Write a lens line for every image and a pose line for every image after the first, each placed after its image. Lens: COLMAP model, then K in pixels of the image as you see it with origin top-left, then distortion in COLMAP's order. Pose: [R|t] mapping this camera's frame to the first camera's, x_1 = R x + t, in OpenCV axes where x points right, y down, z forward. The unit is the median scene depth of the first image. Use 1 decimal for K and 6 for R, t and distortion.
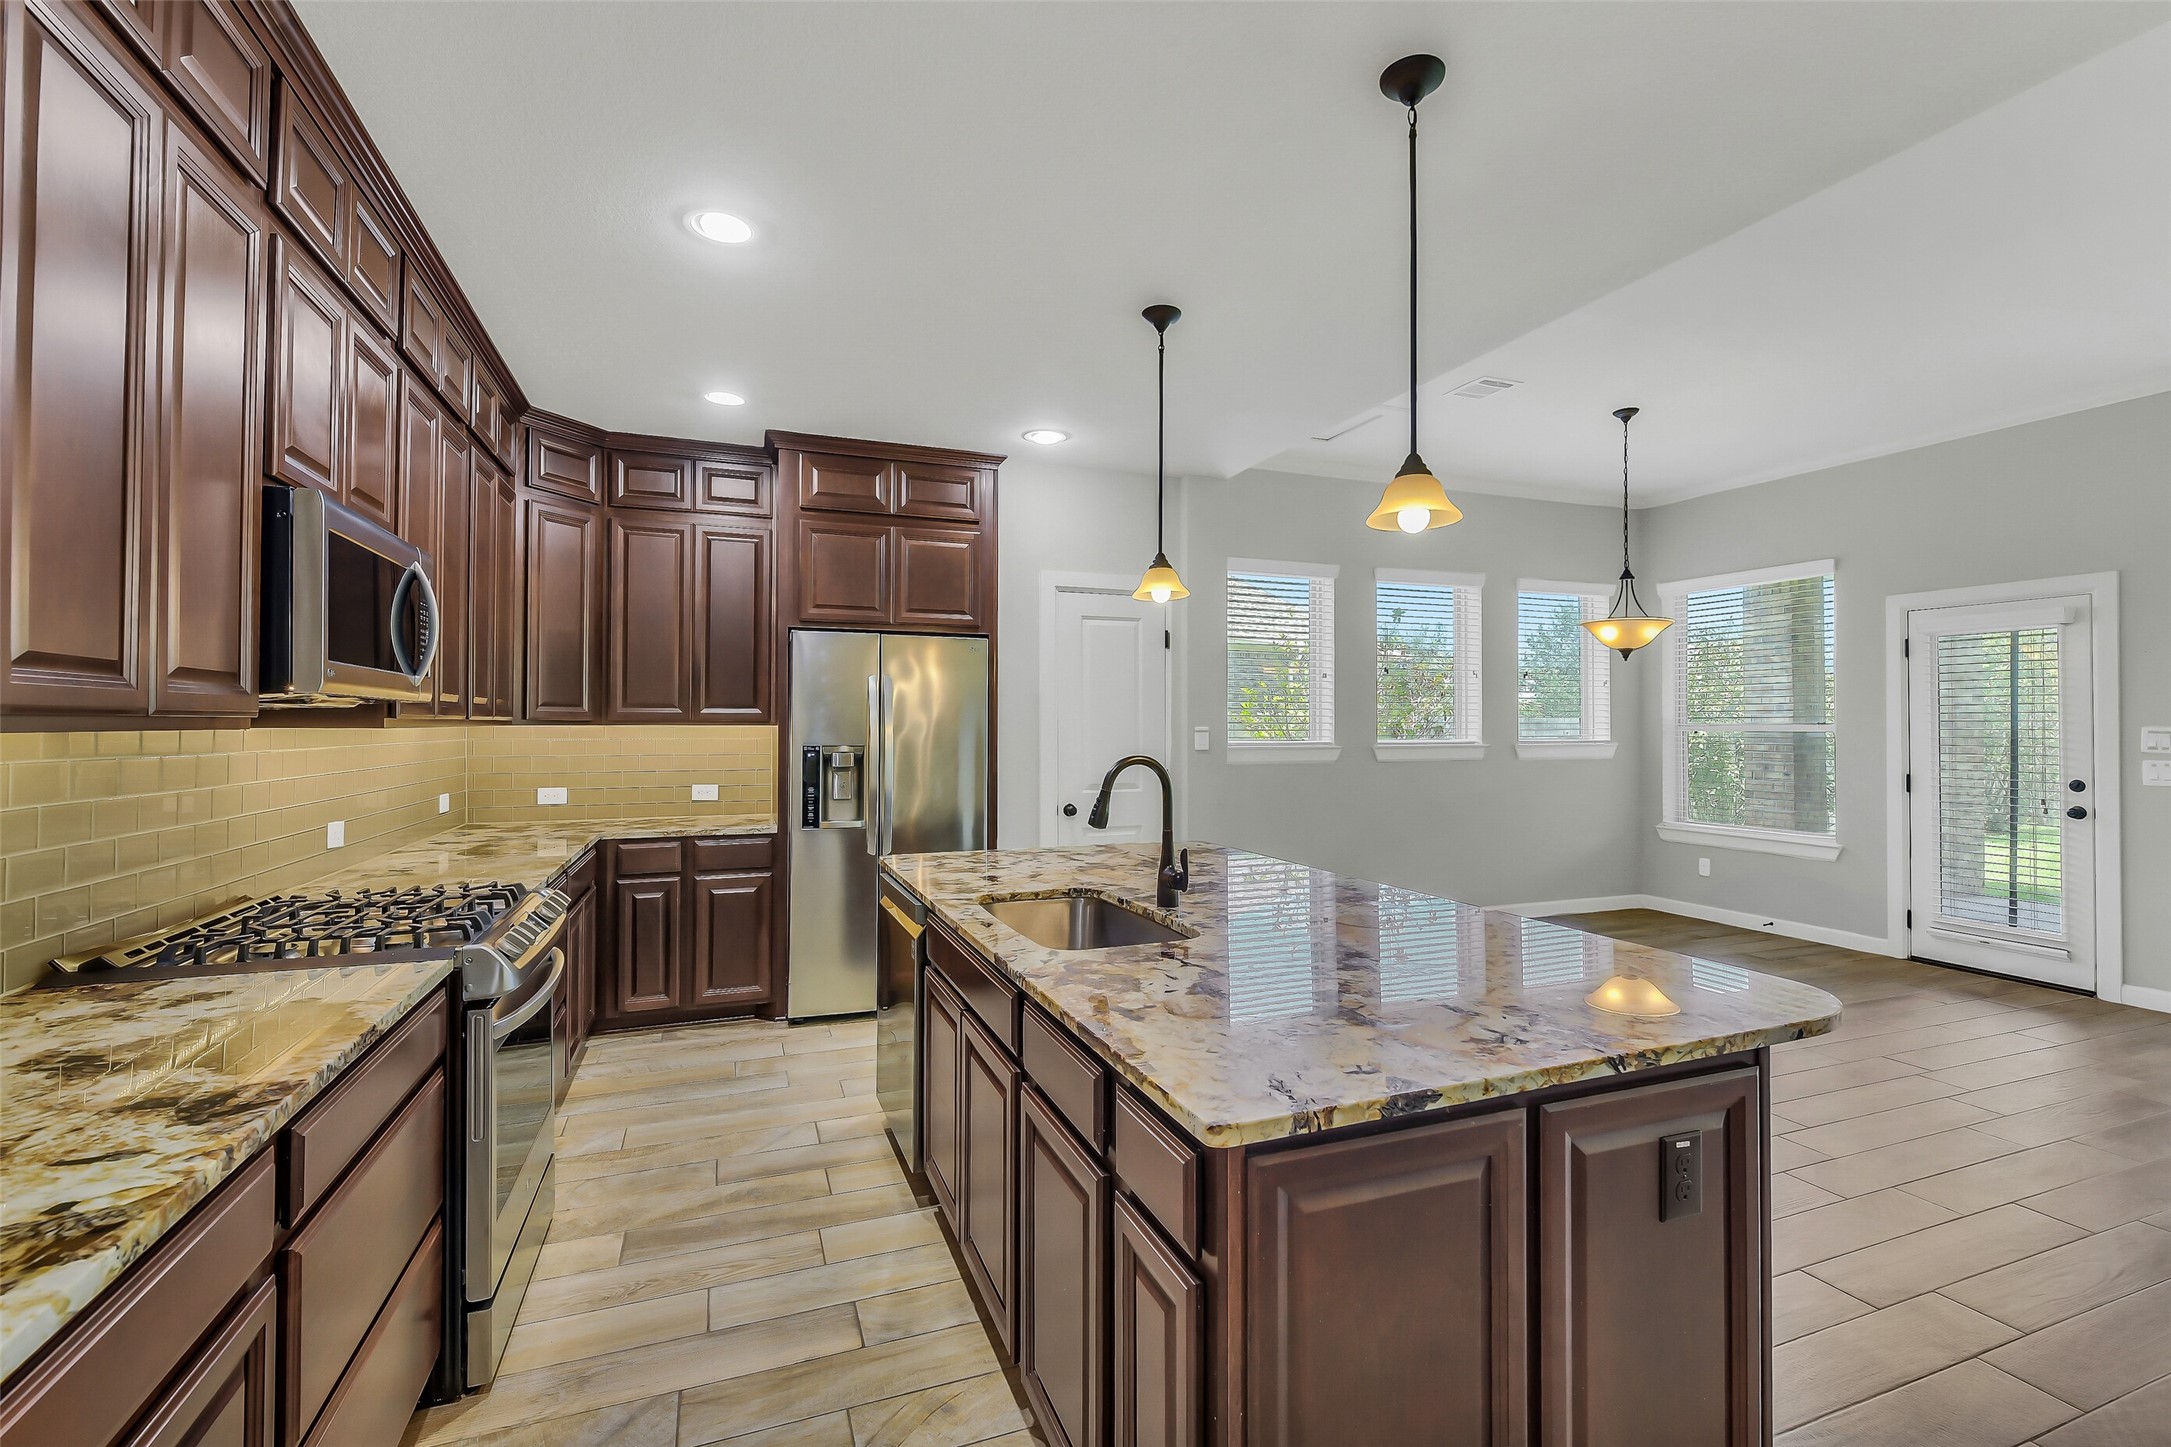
lens RADIAL K [[952.1, 0, 1086.4], [0, 952.1, 716.7], [0, 0, 1]] dist [0.004886, -0.002697]
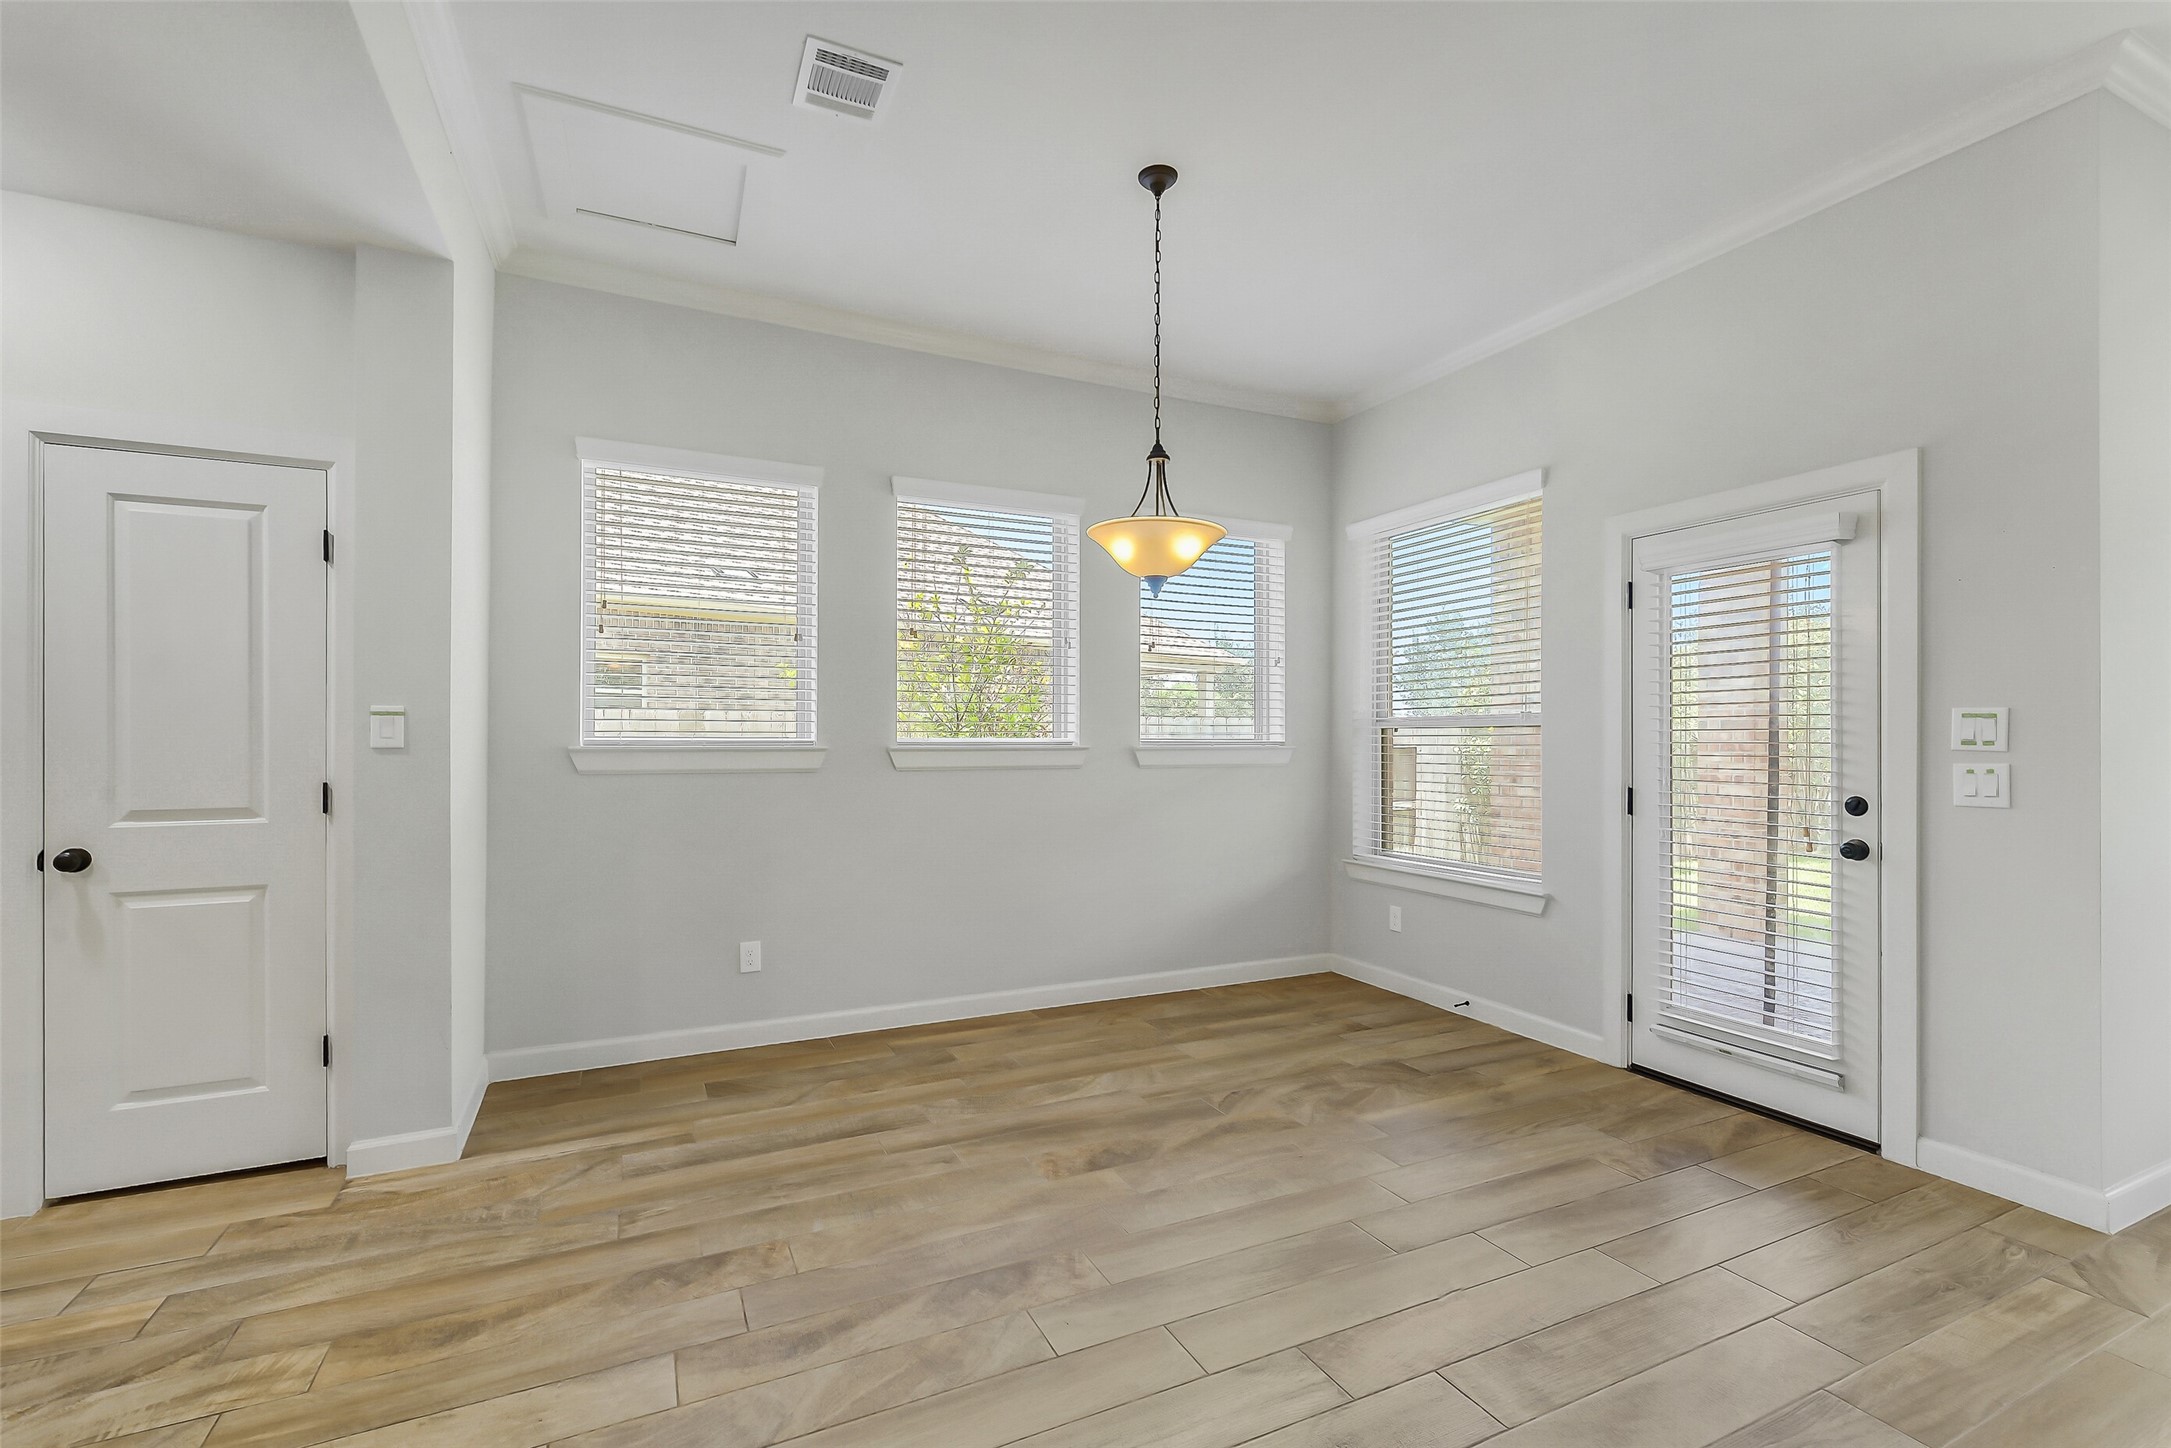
lens RADIAL K [[952.1, 0, 1083.9], [0, 952.1, 736.7], [0, 0, 1]] dist [0.004886, -0.002697]
pose [[0.996668, 0.001101, 0.081559, 0.495831], [-0.001770, 0.999965, 0.008129, 0.024189], [-0.081547, -0.008247, 0.996635, 0.431607]]
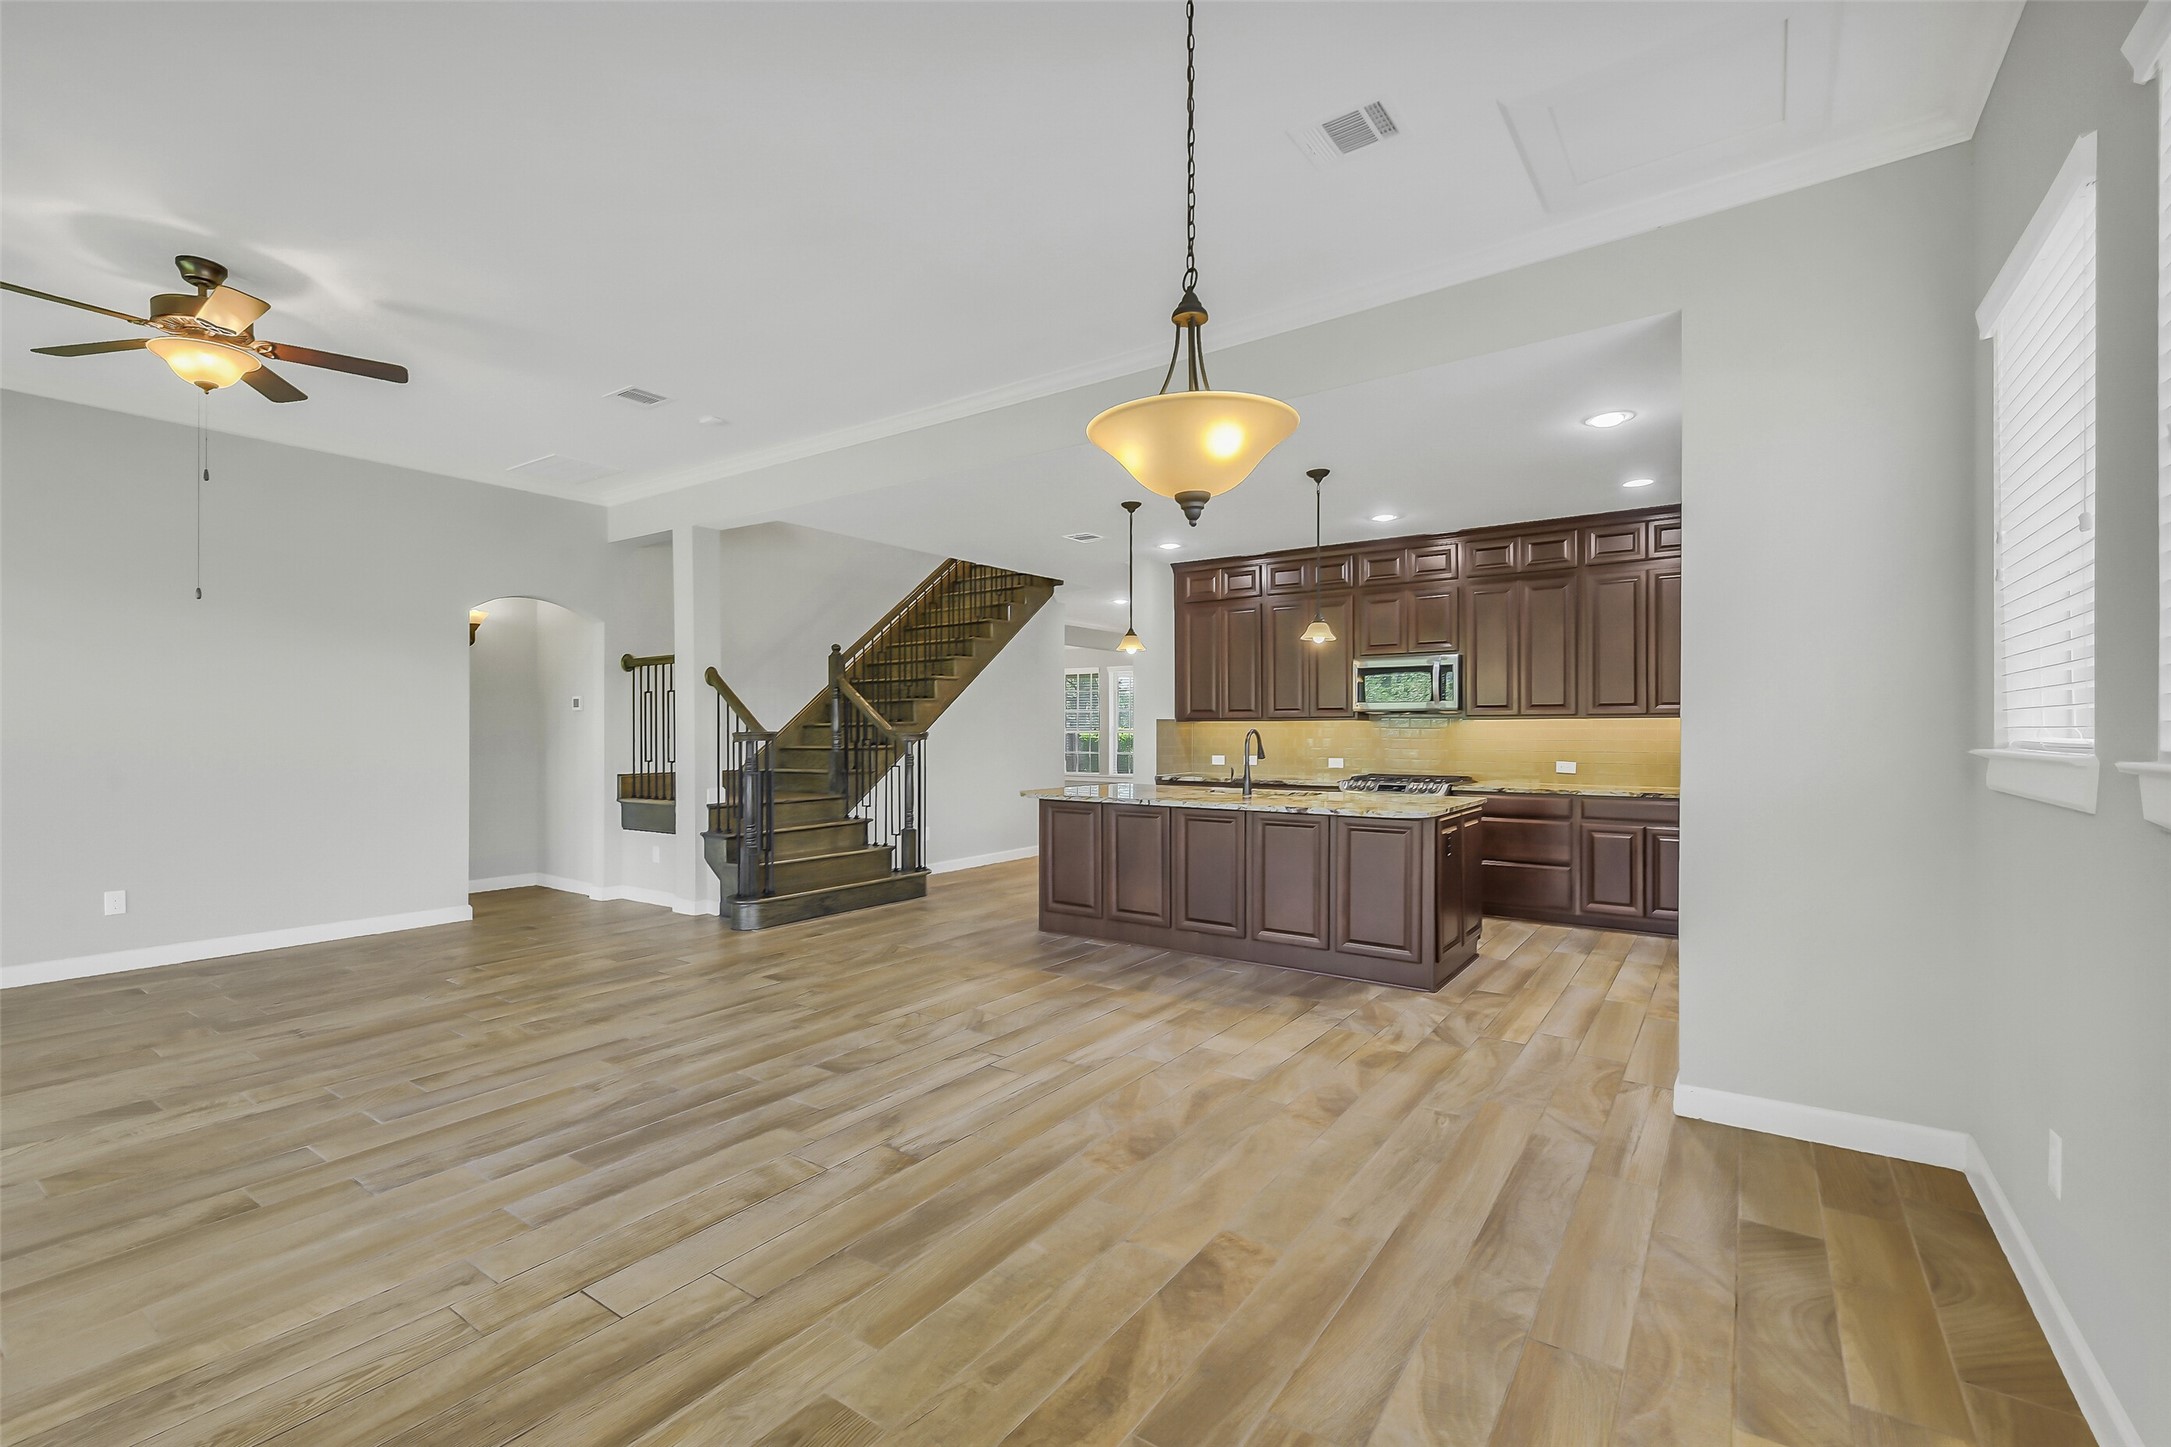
lens RADIAL K [[952.1, 0, 1074.7], [0, 952.1, 729.3], [0, 0, 1]] dist [0.004886, -0.002697]
pose [[-0.831409, -0.000660, -0.555661, 0.865149], [0.005279, 0.999945, -0.009086, 0.030390], [0.555636, -0.010487, -0.831359, 1.364741]]
